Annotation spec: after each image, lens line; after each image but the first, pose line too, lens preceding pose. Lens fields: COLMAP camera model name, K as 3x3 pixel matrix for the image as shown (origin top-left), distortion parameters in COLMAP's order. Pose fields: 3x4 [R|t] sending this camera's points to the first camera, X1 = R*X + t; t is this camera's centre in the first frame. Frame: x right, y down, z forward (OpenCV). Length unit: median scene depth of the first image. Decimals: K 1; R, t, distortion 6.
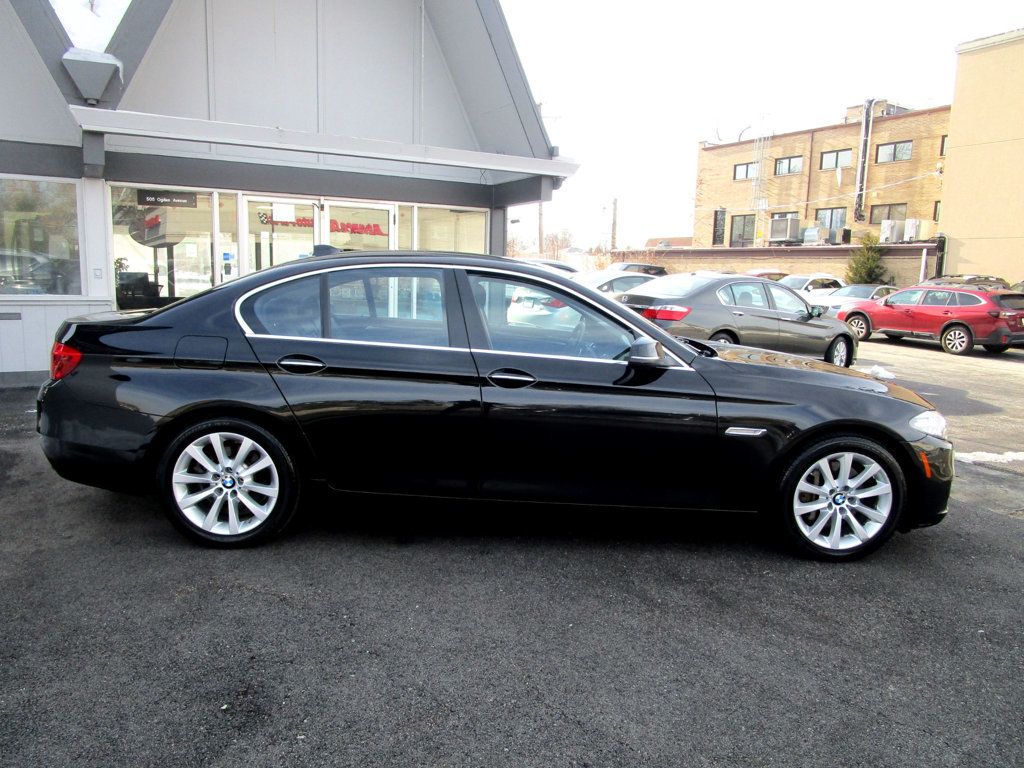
lens RADIAL K [[722.9, 0, 511.8], [0, 722.9, 380.9], [0, 0, 1]] dist [0.004989, 0.002732]
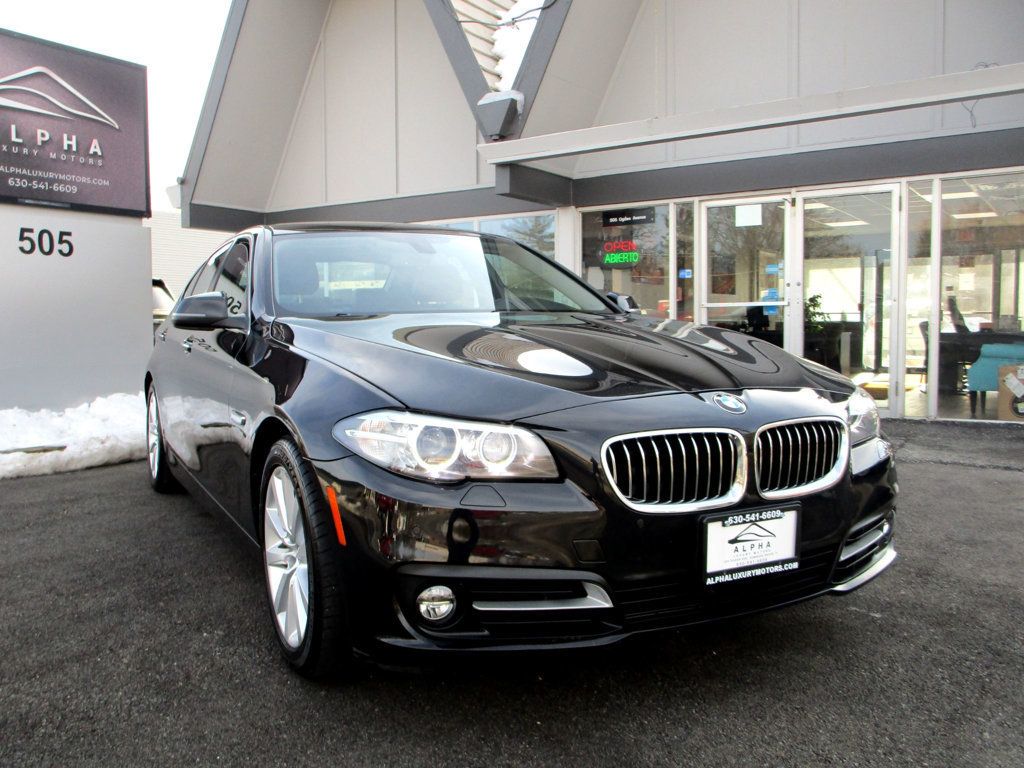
lens RADIAL K [[905.2, 0, 510.1], [0, 905.2, 385.2], [0, 0, 1]] dist [0.006997, -0.010579]
pose [[0.425806, 0.031727, -0.904258, 0.533838], [-0.121390, 0.992353, -0.022344, 0.011320], [0.896635, 0.119282, 0.426401, 0.381211]]
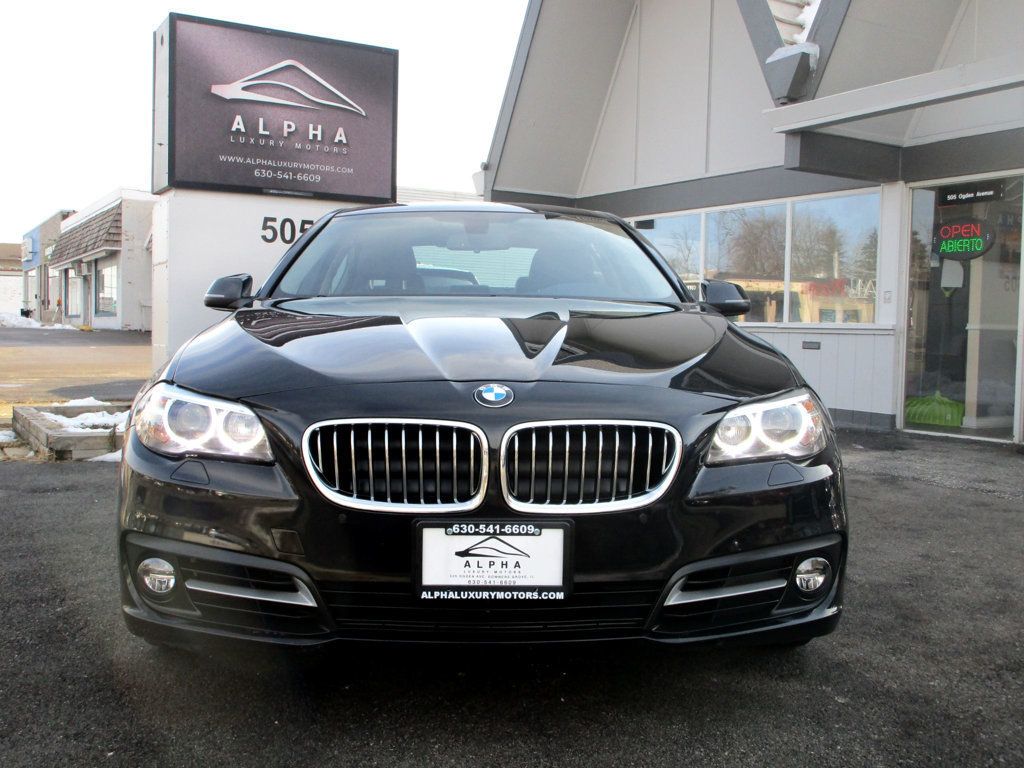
lens RADIAL K [[1062.2, 0, 511.9], [0, 1062.2, 387.1], [0, 0, 1]] dist [-0.024895, 0.000000]
pose [[0.000355, 0.030876, -0.999523, 0.592525], [-0.176338, 0.983862, 0.030330, -0.009968], [0.984330, 0.176243, 0.005794, 0.570253]]
